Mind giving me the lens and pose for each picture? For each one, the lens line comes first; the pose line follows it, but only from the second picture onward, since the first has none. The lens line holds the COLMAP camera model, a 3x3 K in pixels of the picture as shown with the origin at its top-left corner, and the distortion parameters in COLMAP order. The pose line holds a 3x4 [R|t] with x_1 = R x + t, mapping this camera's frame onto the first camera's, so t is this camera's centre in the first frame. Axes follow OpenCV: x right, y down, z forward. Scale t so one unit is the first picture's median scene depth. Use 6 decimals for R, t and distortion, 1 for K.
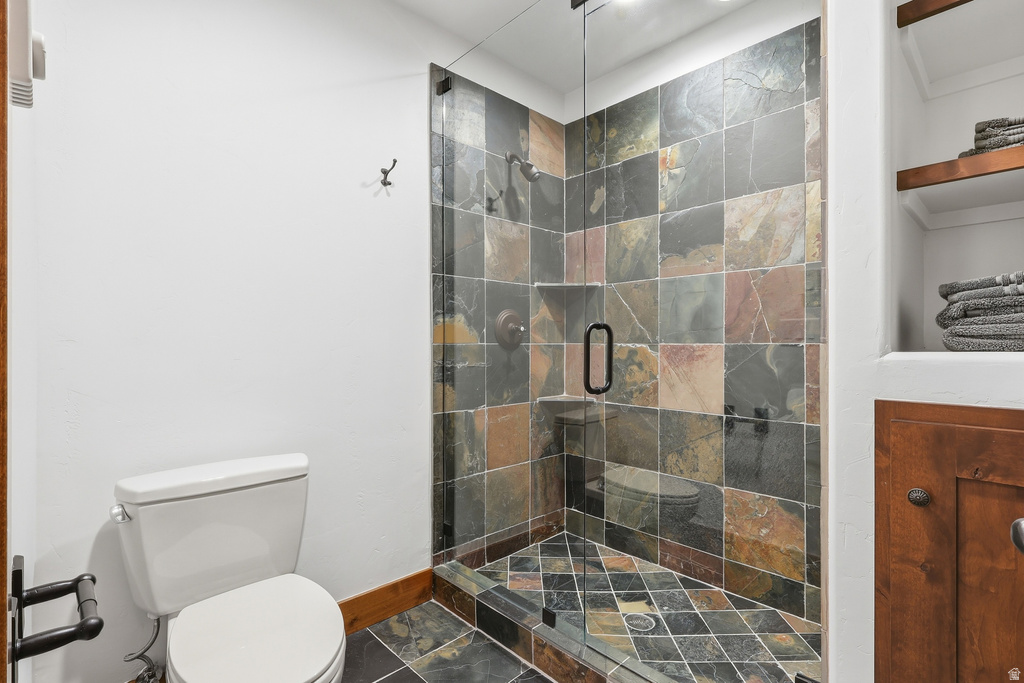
lens RADIAL K [[480.7, 0, 507.3], [0, 480.7, 341.9], [0, 0, 1]] dist [0.001017, 0.000104]
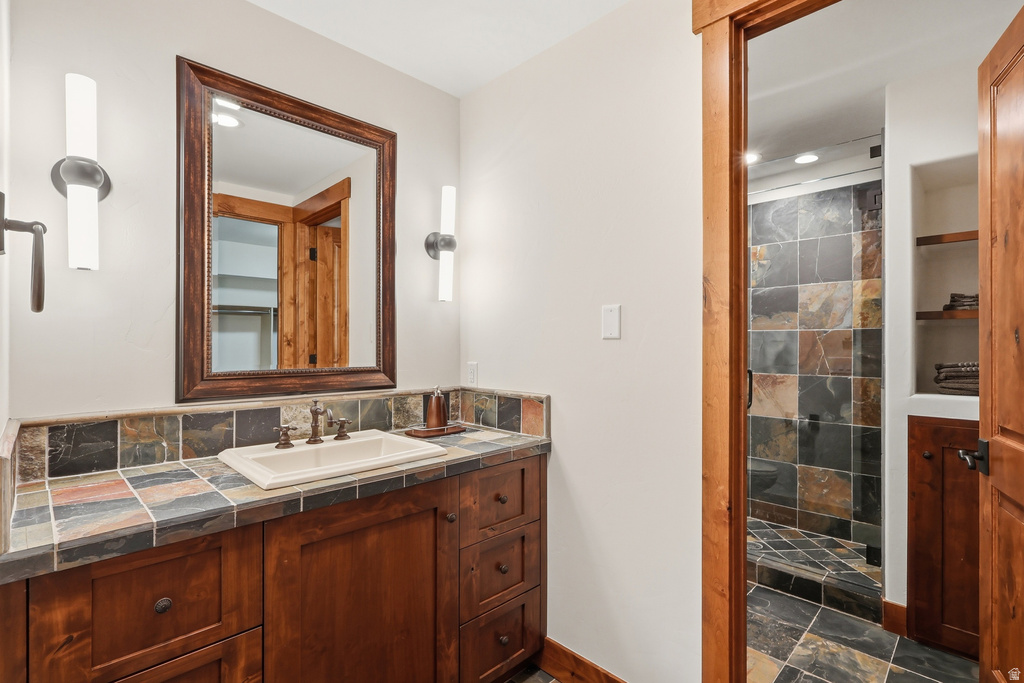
lens RADIAL K [[480.7, 0, 512.0], [0, 480.7, 343.4], [0, 0, 1]] dist [0.001017, 0.000104]
pose [[0.999566, 0.001662, 0.029425, -0.579115], [-0.001707, 0.999997, 0.001488, -0.107693], [-0.029422, -0.001538, 0.999566, -0.602162]]
